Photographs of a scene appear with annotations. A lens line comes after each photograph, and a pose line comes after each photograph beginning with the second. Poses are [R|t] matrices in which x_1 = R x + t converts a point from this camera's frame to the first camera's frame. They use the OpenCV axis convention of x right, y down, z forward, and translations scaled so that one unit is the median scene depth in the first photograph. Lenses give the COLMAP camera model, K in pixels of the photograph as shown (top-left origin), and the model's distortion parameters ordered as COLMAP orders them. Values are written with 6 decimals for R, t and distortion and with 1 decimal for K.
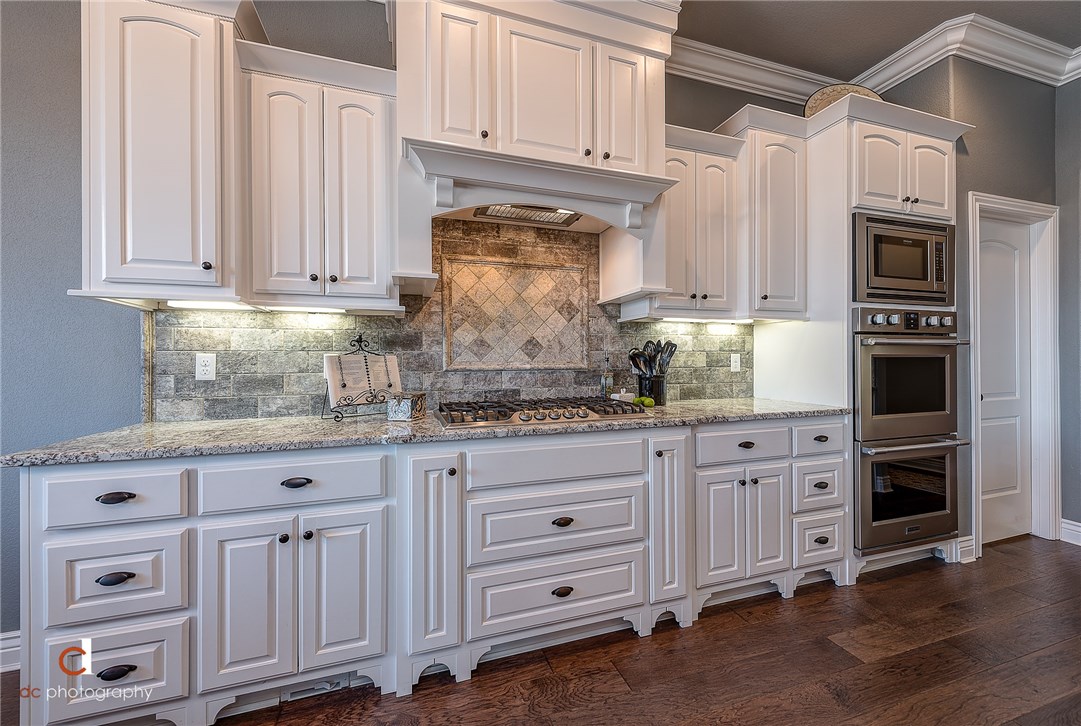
lens RADIAL K [[422.5, 0, 546.8], [0, 422.5, 364.2], [0, 0, 1]] dist [0.010601, -0.002440]
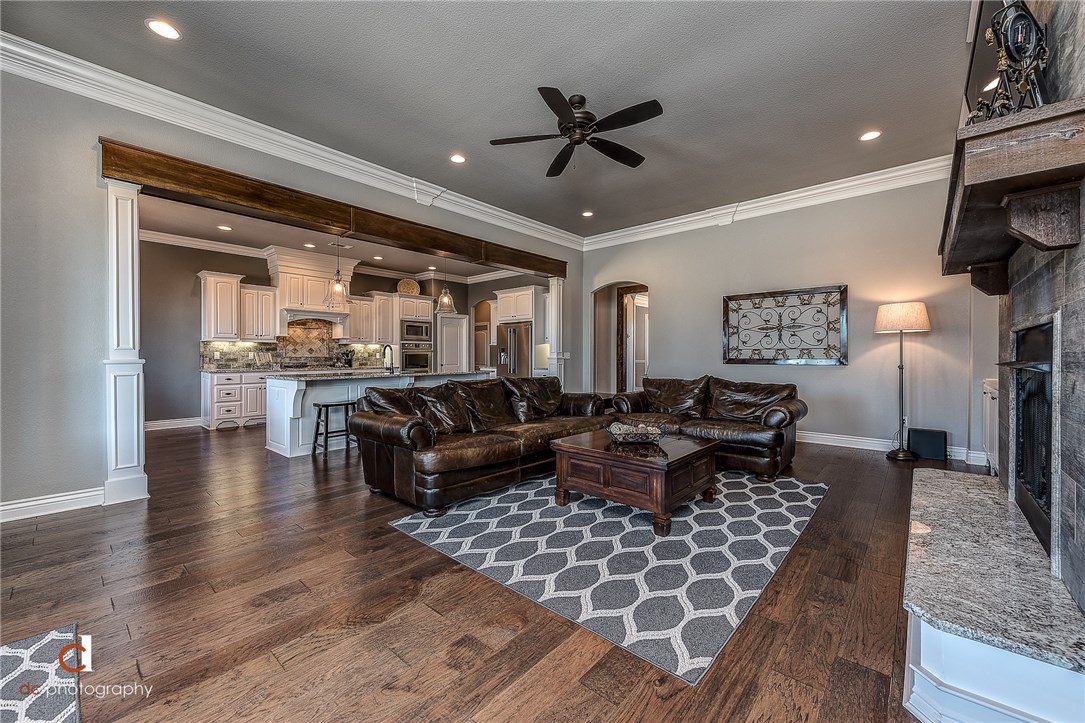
lens RADIAL K [[424.0, 0, 548.8], [0, 424.0, 356.3], [0, 0, 1]] dist [0.010601, -0.002440]
pose [[0.856245, 0.006979, 0.516523, -0.180115], [-0.007307, 0.999972, -0.001398, -0.003753], [-0.516519, -0.002577, 0.856272, -3.318754]]
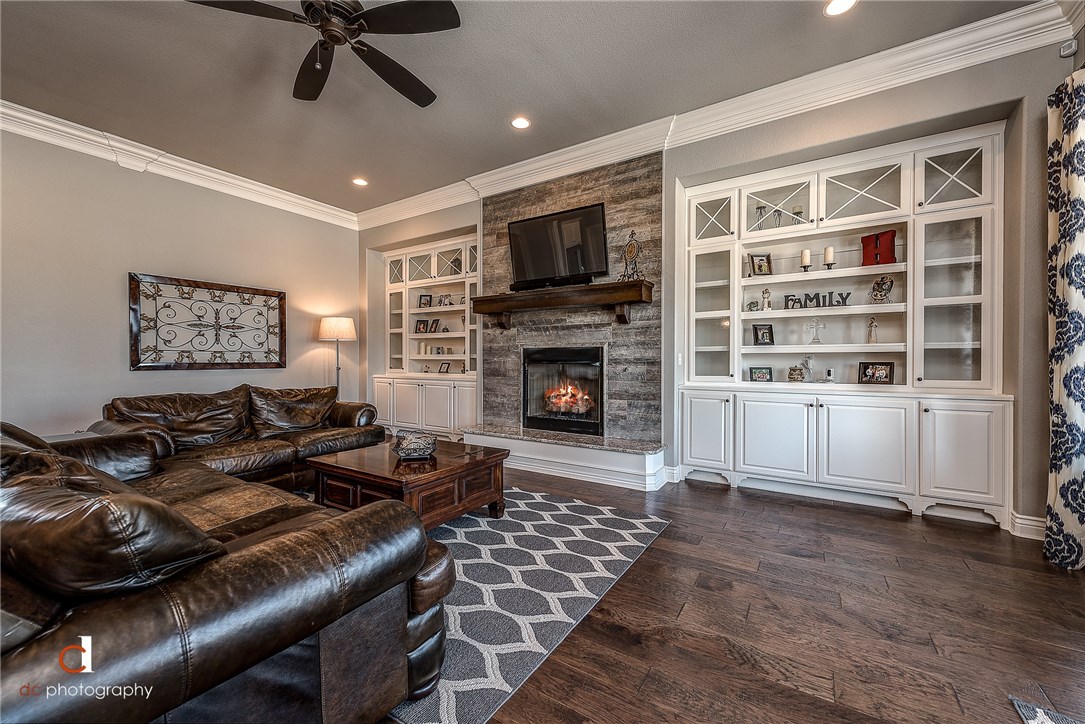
lens RADIAL K [[424.0, 0, 540.8], [0, 424.0, 361.5], [0, 0, 1]] dist [0.010601, -0.002440]
pose [[-0.633140, 0.004539, 0.774024, -0.433103], [0.003727, 0.999989, -0.002815, 0.003515], [-0.774029, 0.001103, -0.633150, -1.637488]]
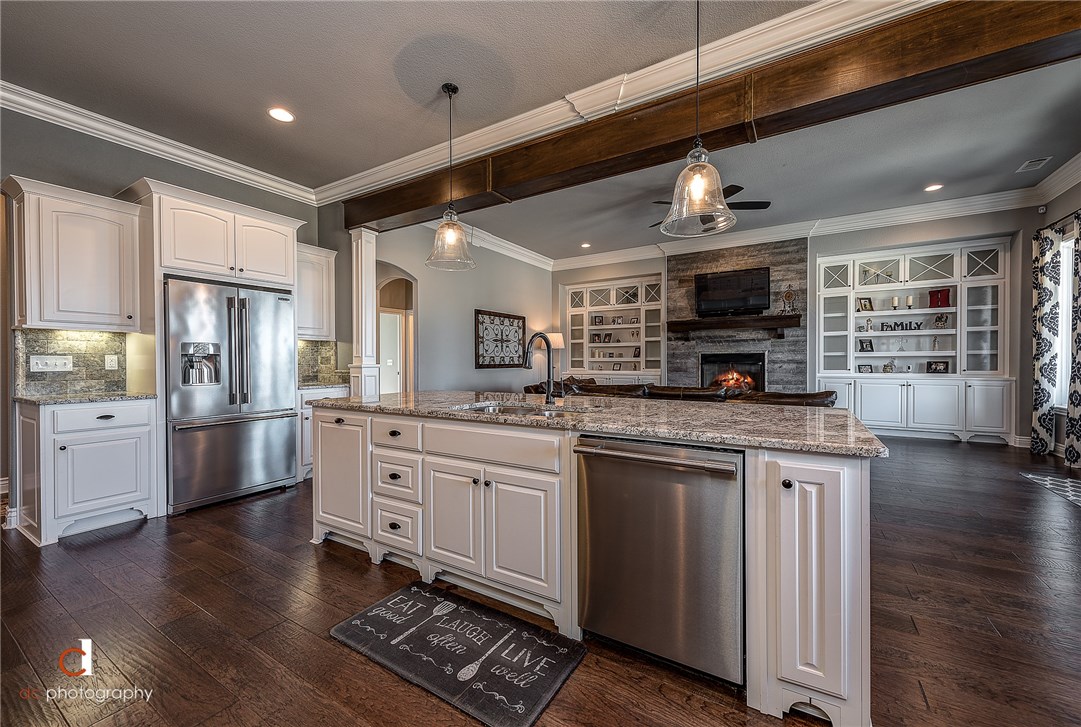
lens RADIAL K [[422.5, 0, 537.3], [0, 422.5, 365.9], [0, 0, 1]] dist [0.010601, -0.002440]
pose [[-0.642248, 0.002729, 0.766492, -0.456281], [0.008377, 0.999959, 0.003459, 0.004126], [-0.766451, 0.008642, -0.642244, 0.346348]]
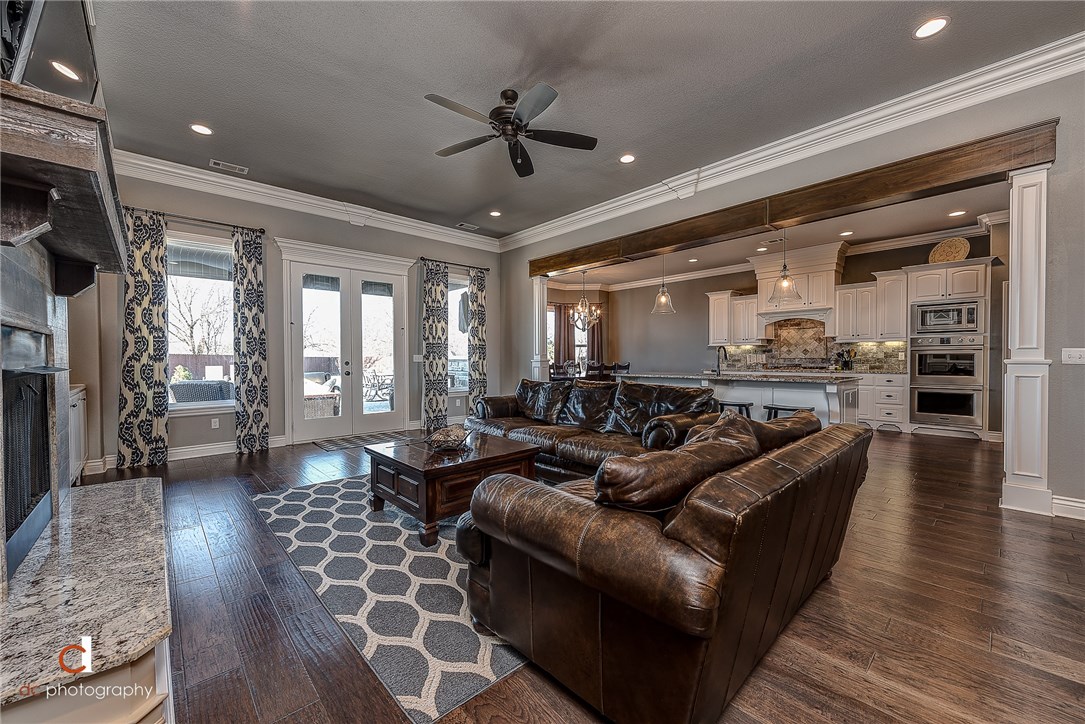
lens RADIAL K [[424.0, 0, 543.7], [0, 424.0, 366.4], [0, 0, 1]] dist [0.010601, -0.002440]
pose [[0.415651, 0.025356, -0.909171, 2.347985], [0.001996, 0.999583, 0.028790, -0.025611], [0.909522, -0.013781, 0.415427, -2.498450]]
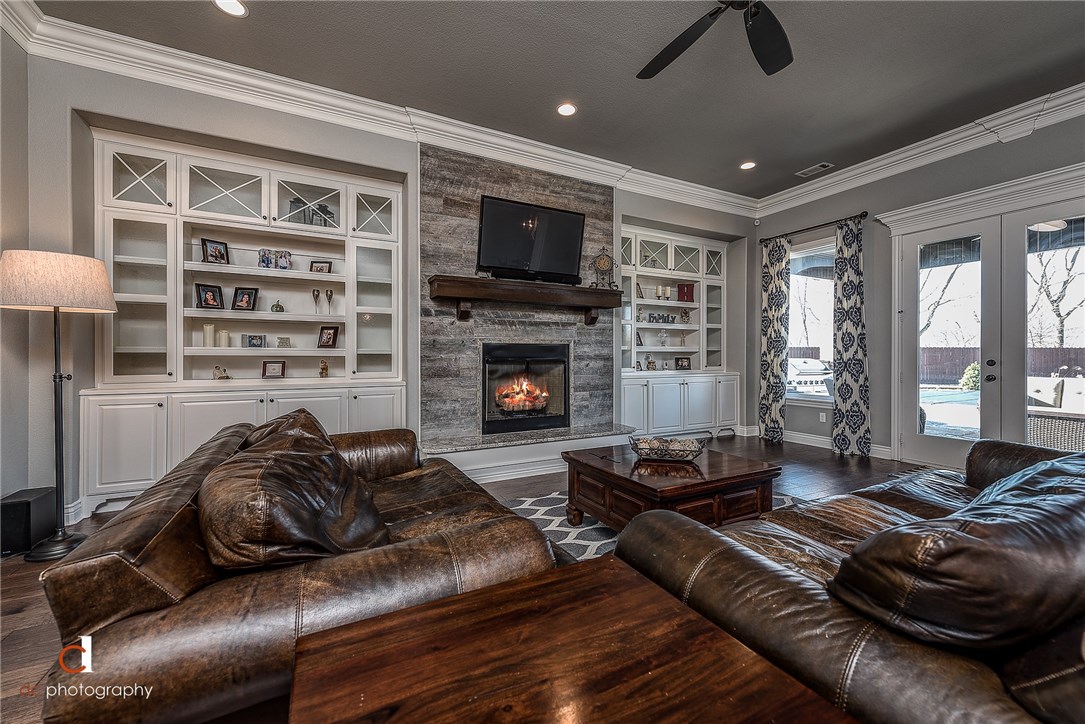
lens RADIAL K [[424.0, 0, 537.8], [0, 424.0, 357.5], [0, 0, 1]] dist [0.010601, -0.002440]
pose [[-0.986715, 0.008393, -0.162246, 1.463757], [0.007617, 0.999956, 0.005403, -0.016190], [0.162284, 0.004096, -0.986736, -1.012090]]
